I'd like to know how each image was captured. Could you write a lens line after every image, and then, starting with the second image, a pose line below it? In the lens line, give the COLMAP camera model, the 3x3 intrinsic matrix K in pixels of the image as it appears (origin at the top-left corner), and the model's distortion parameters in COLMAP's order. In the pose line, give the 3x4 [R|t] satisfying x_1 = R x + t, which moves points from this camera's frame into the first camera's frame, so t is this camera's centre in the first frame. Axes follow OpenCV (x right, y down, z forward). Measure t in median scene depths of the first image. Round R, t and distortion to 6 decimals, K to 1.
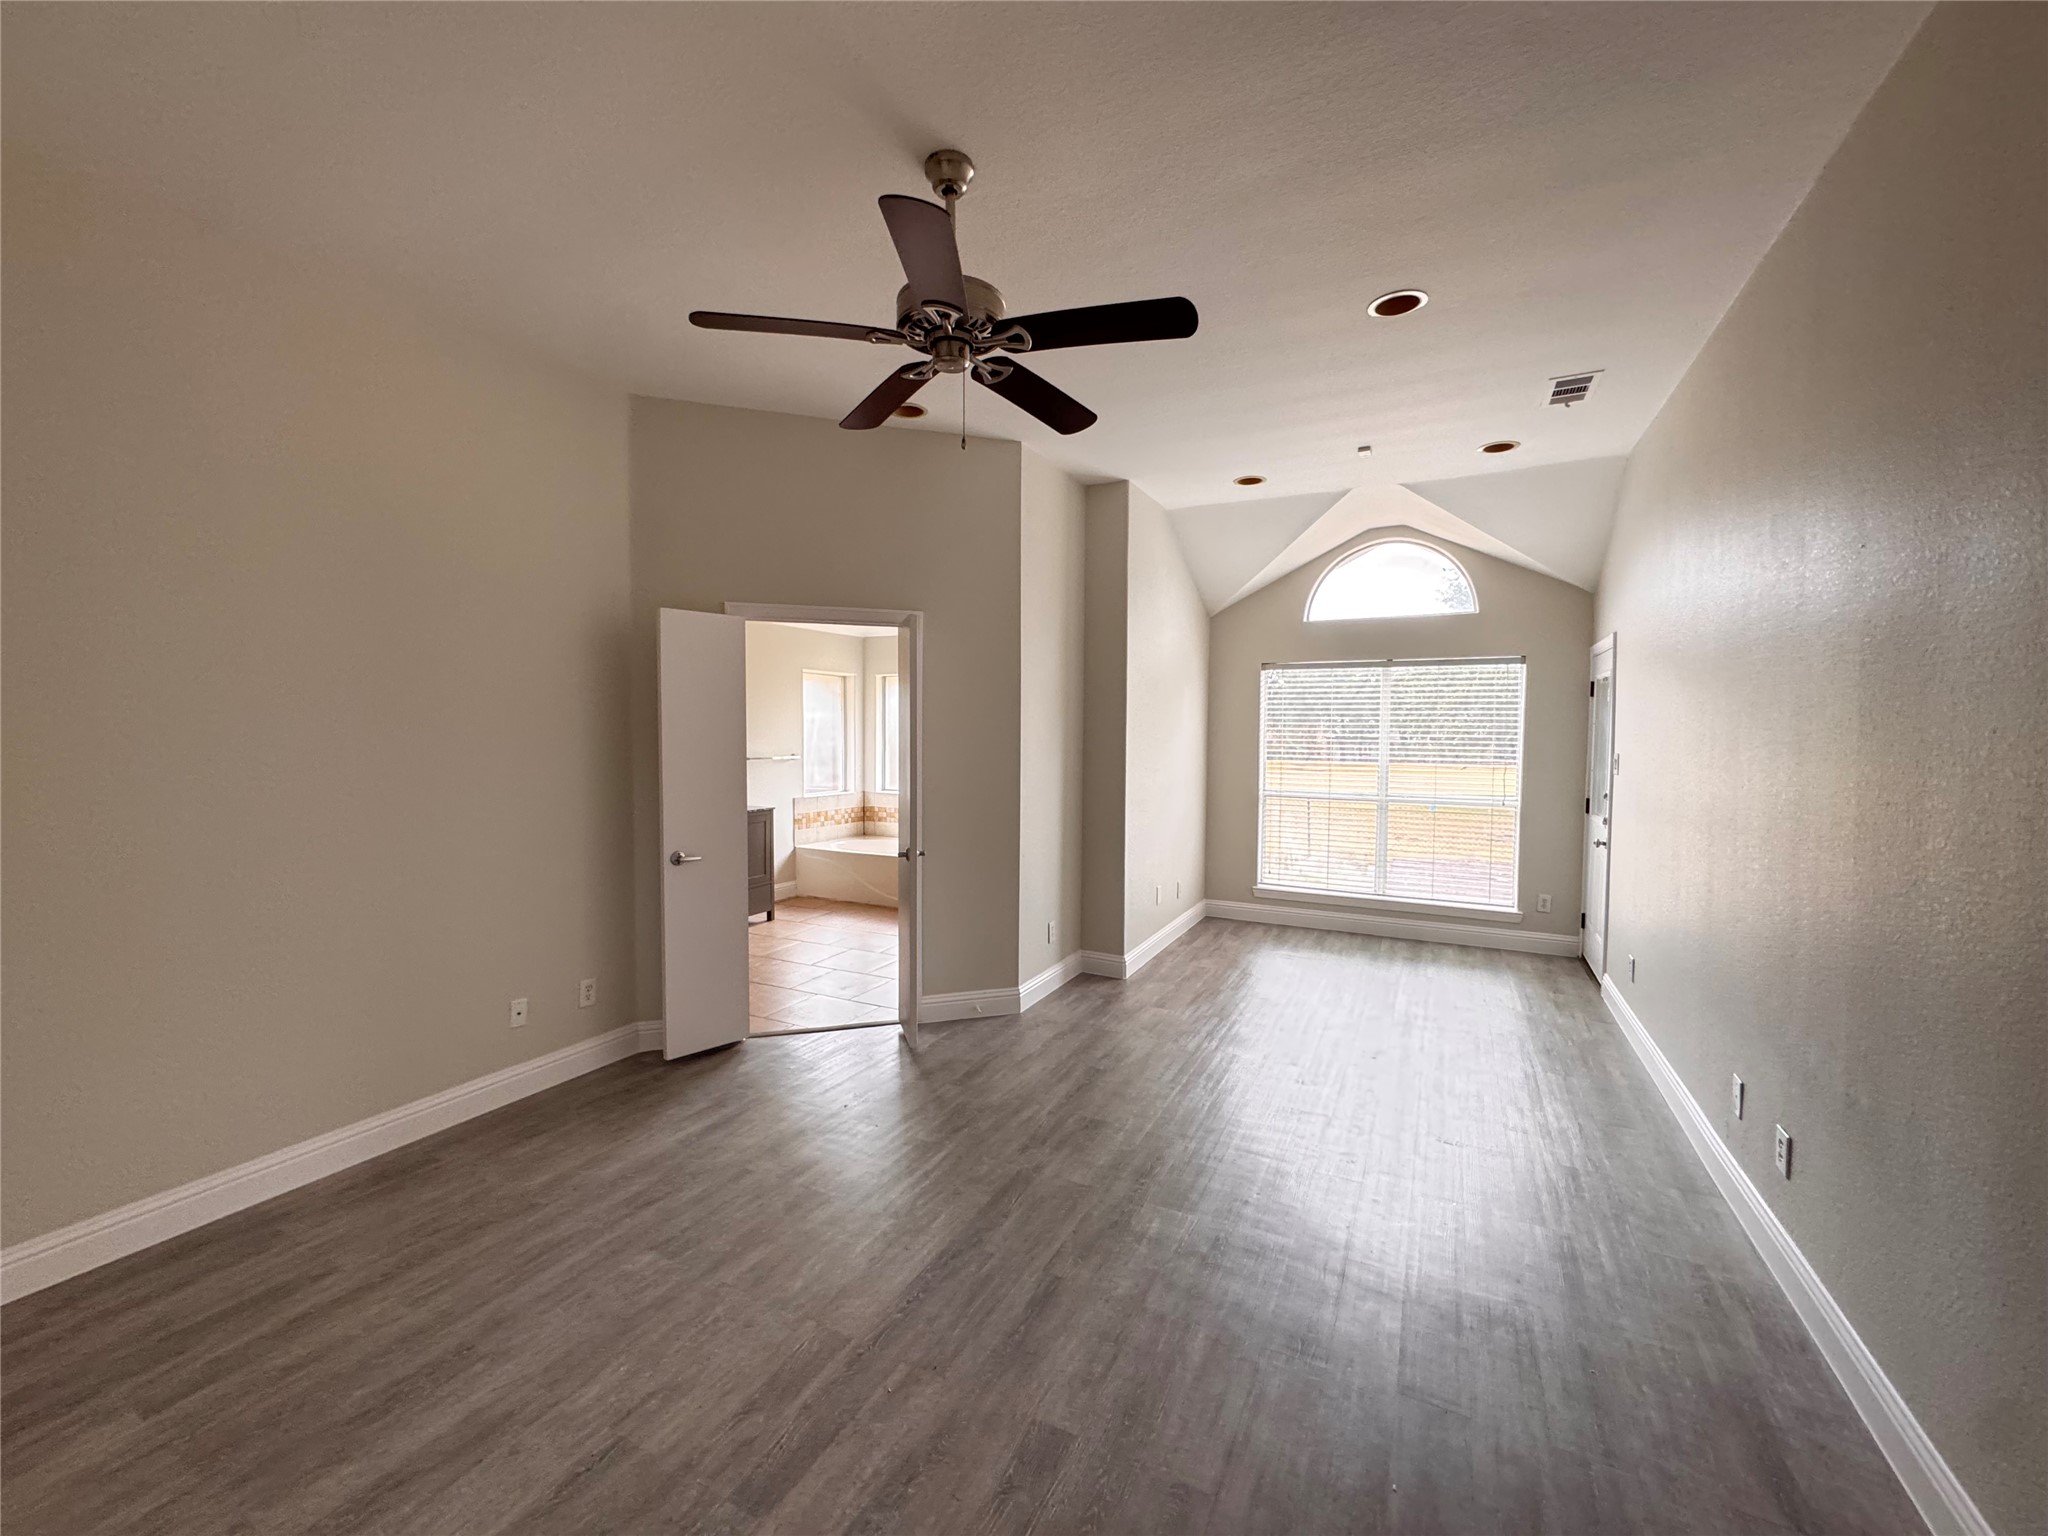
lens RADIAL K [[818.3, 0, 1020.2], [0, 818.3, 771.5], [0, 0, 1]] dist [-0.005206, 0.000307]
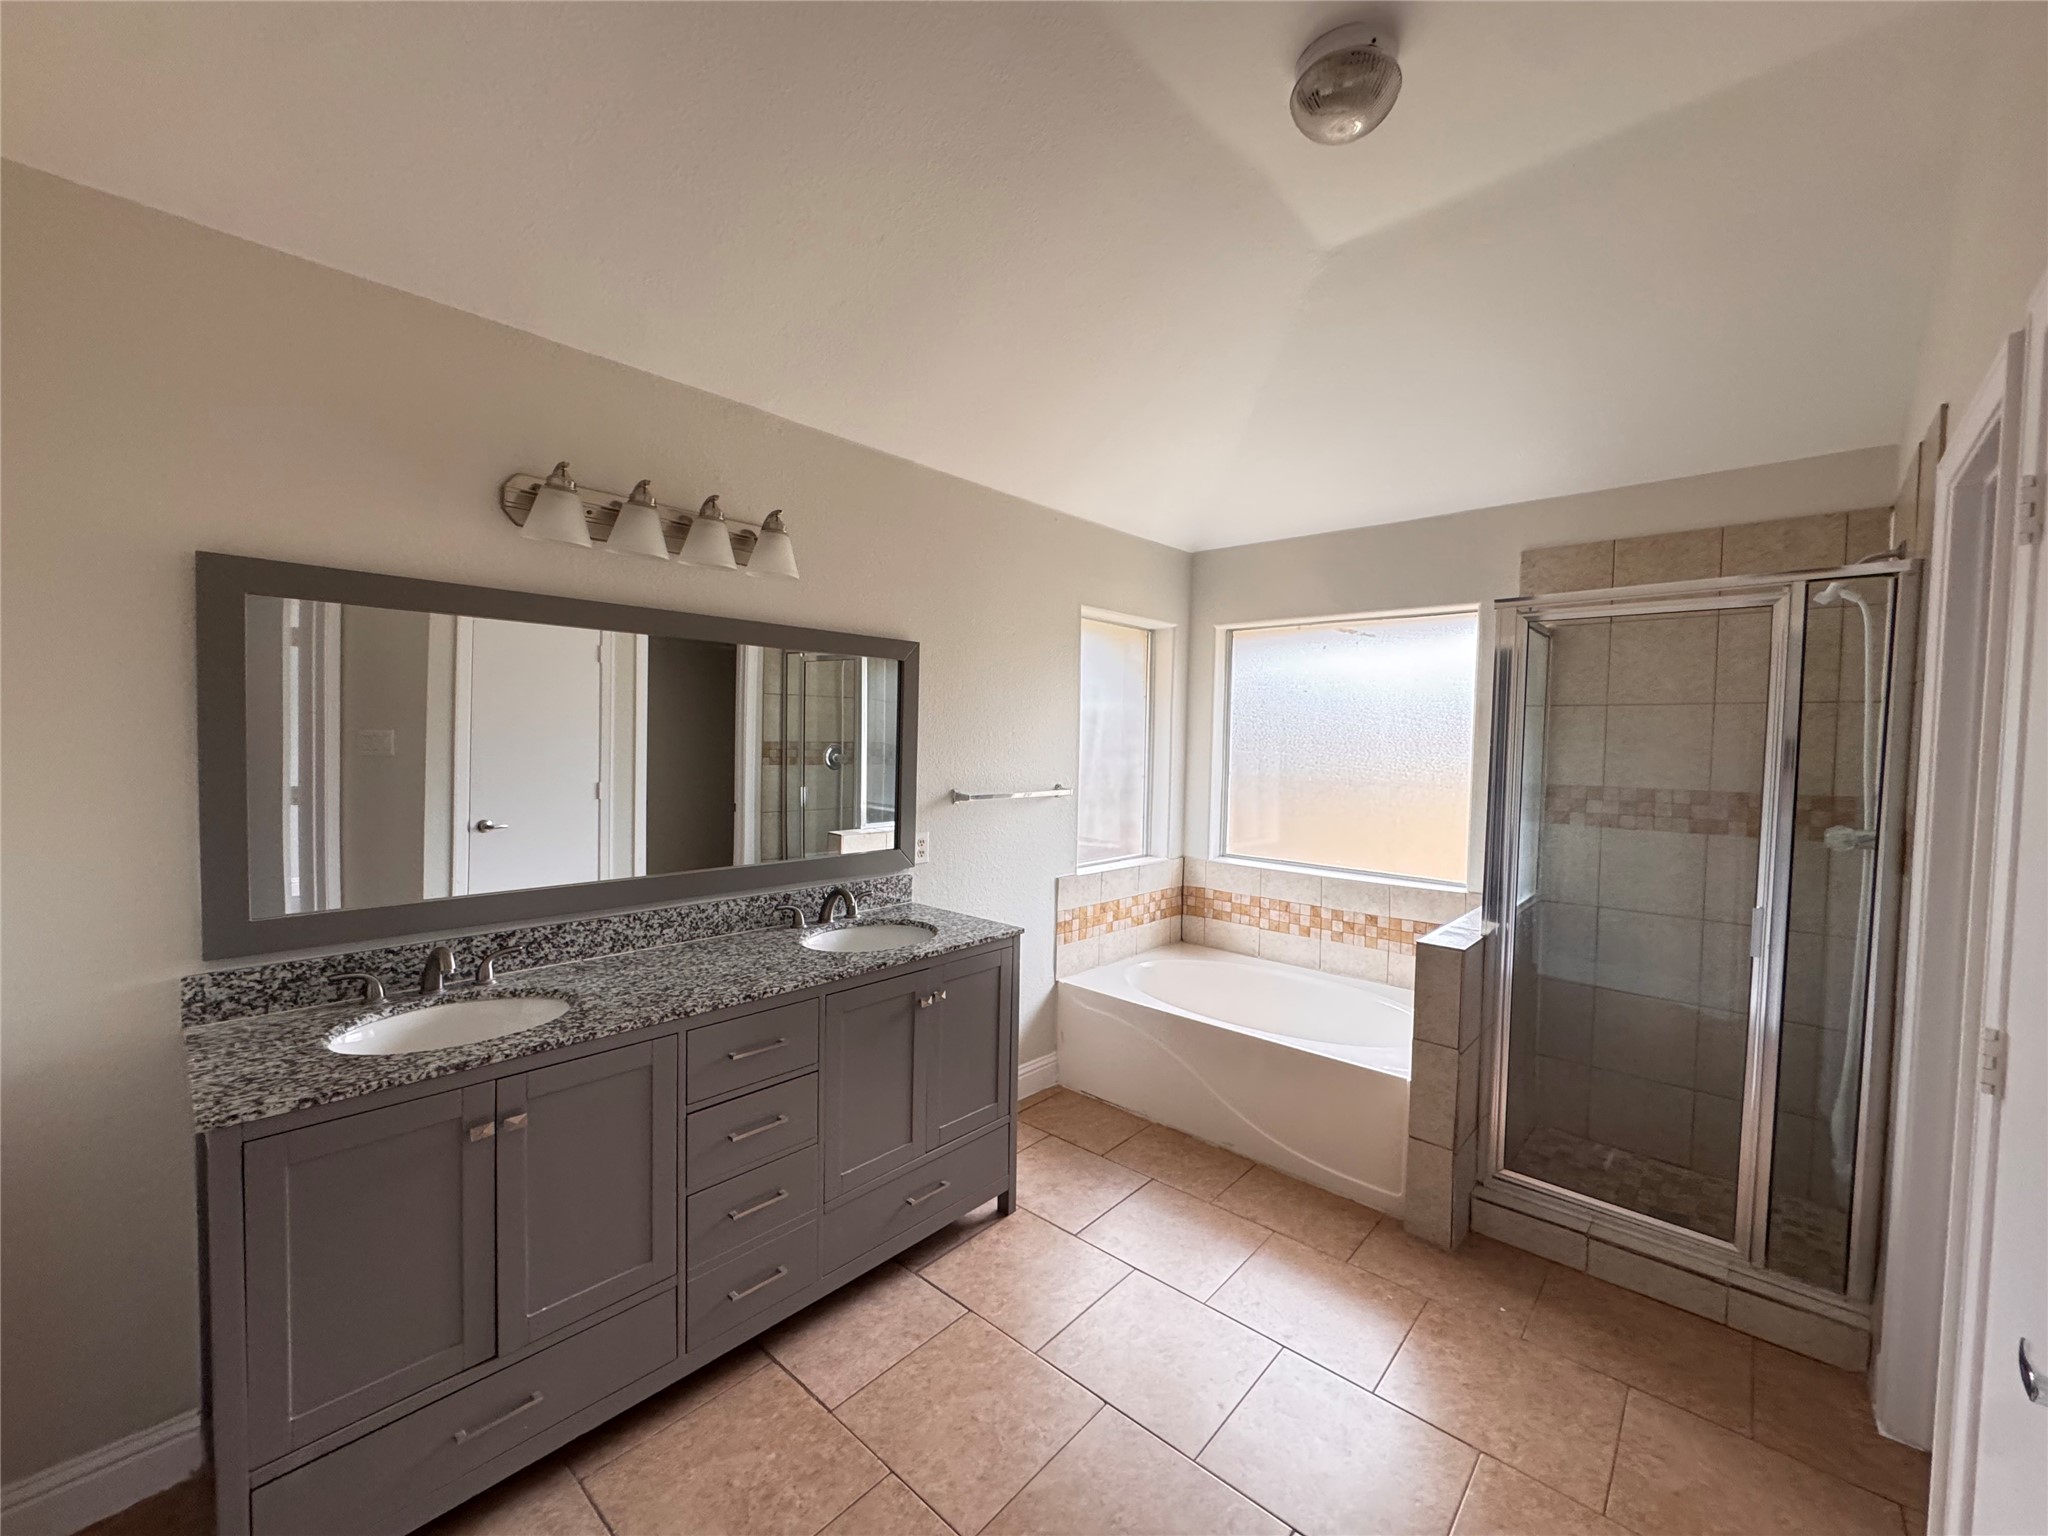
lens RADIAL K [[818.3, 0, 1020.2], [0, 818.3, 771.5], [0, 0, 1]] dist [-0.005206, 0.000307]
pose [[0.962269, 0.021578, -0.271244, -0.155152], [-0.024937, 0.999649, -0.008942, -0.022131], [0.270955, 0.015369, 0.962469, 0.490270]]
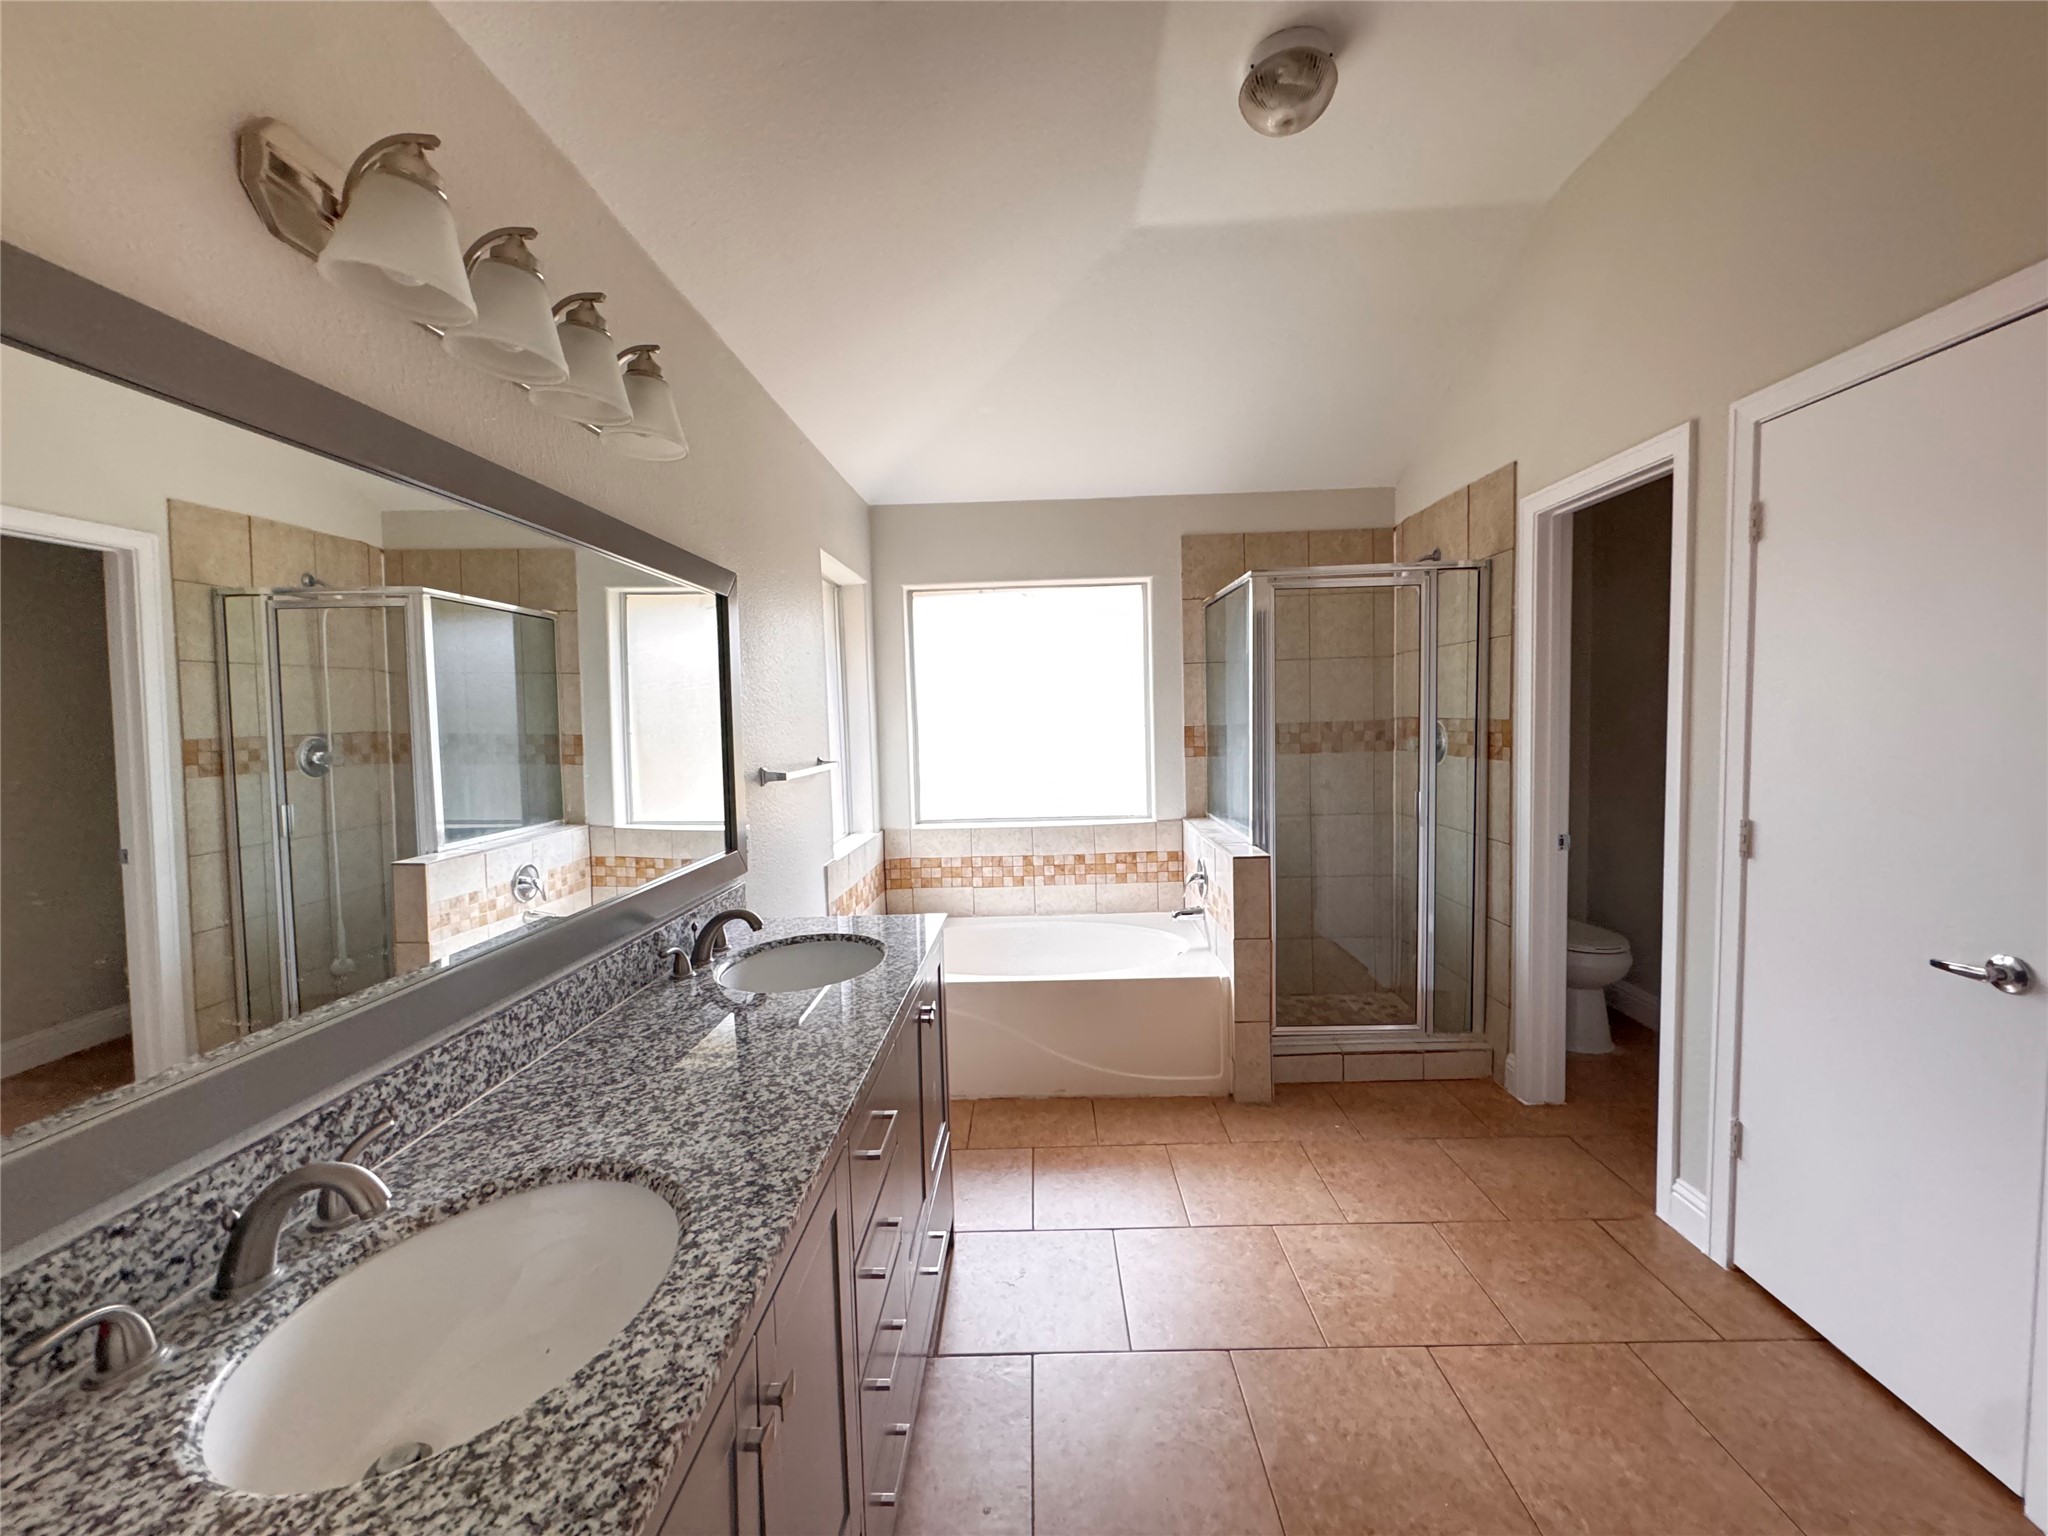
lens RADIAL K [[818.3, 0, 1020.2], [0, 818.3, 771.5], [0, 0, 1]] dist [-0.005206, 0.000307]
pose [[0.905630, -0.064263, 0.419172, -0.324973], [0.059777, 0.997927, 0.023843, -0.016835], [-0.419836, 0.003463, 0.907594, 0.537441]]
